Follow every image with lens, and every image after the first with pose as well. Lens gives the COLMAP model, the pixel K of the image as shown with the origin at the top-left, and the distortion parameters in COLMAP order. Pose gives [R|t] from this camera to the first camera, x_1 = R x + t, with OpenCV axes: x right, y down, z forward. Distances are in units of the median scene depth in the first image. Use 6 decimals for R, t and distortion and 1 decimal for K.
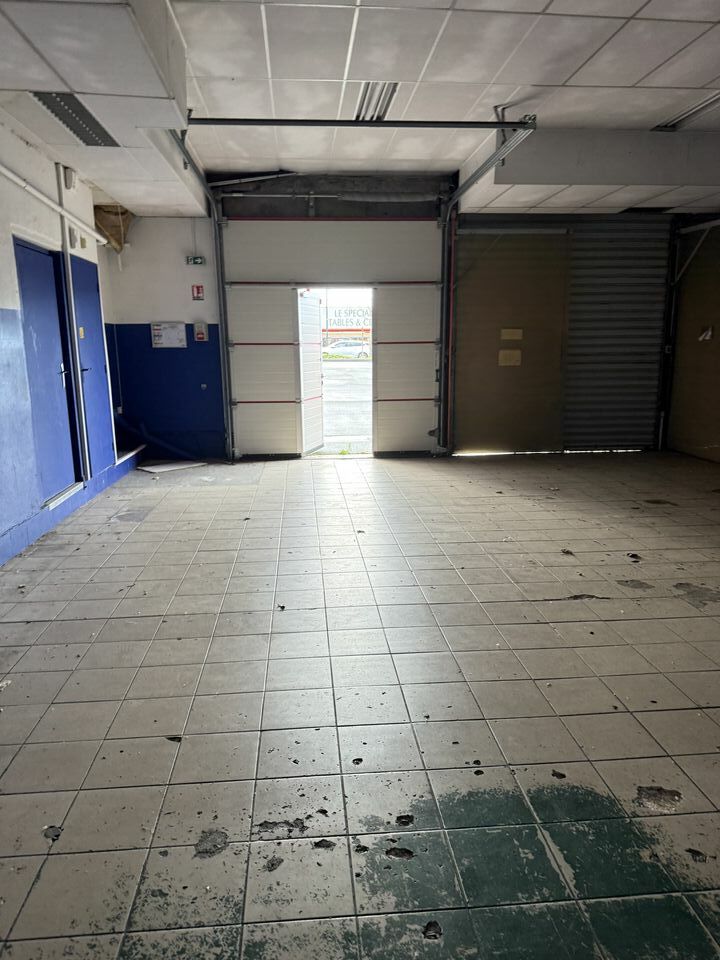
lens RADIAL K [[667.8, 0, 357.3], [0, 667.8, 505.4], [0, 0, 1]] dist [0.082493, -0.099094]
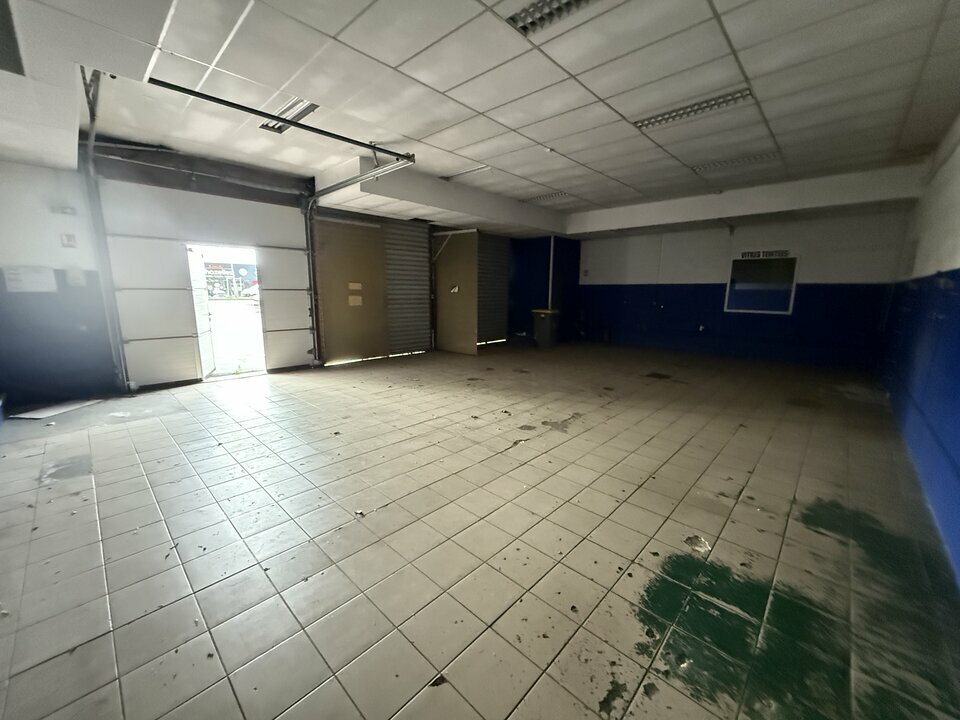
lens RADIAL K [[381.1, 0, 479.0], [0, 381.1, 370.1], [0, 0, 1]] dist [-0.001267, -0.000025]
pose [[0.747304, -0.121020, 0.653369, -0.173108], [0.140071, 0.989871, 0.023139, -0.040381], [-0.649551, 0.074226, 0.756686, 0.155375]]
